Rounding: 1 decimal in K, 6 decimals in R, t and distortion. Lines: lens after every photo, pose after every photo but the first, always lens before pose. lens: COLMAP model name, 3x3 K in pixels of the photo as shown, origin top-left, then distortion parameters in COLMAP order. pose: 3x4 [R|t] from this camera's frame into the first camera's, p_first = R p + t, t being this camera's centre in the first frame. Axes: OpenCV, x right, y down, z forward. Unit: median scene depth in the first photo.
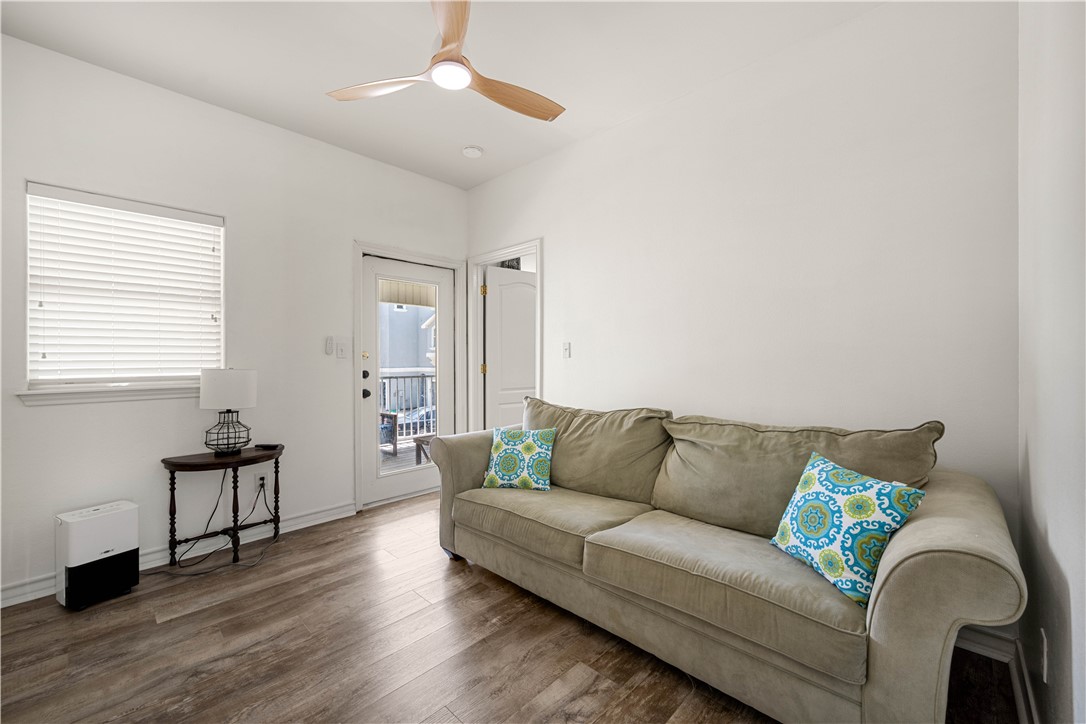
lens RADIAL K [[432.7, 0, 550.1], [0, 432.7, 358.7], [0, 0, 1]] dist [-0.000737, 0.001188]
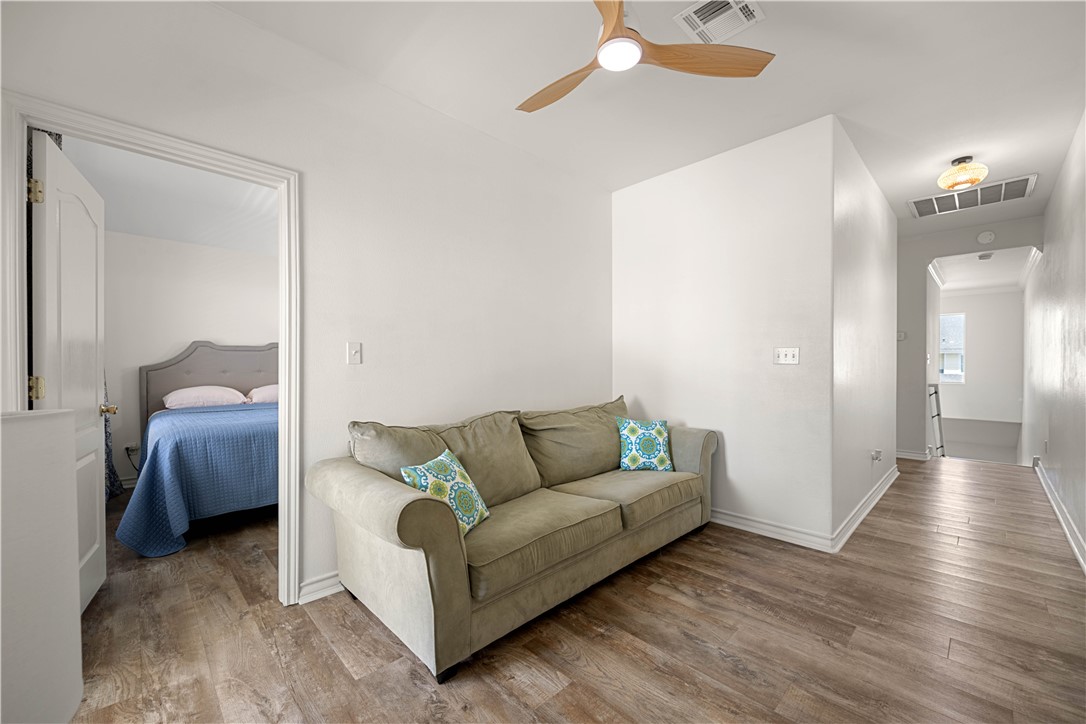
lens RADIAL K [[432.7, 0, 550.4], [0, 432.7, 369.5], [0, 0, 1]] dist [-0.000737, 0.001188]
pose [[0.028621, 0.007759, 0.999560, -1.094890], [0.001331, 0.999969, -0.007800, 0.022462], [-0.999589, 0.001553, 0.028610, 1.065897]]
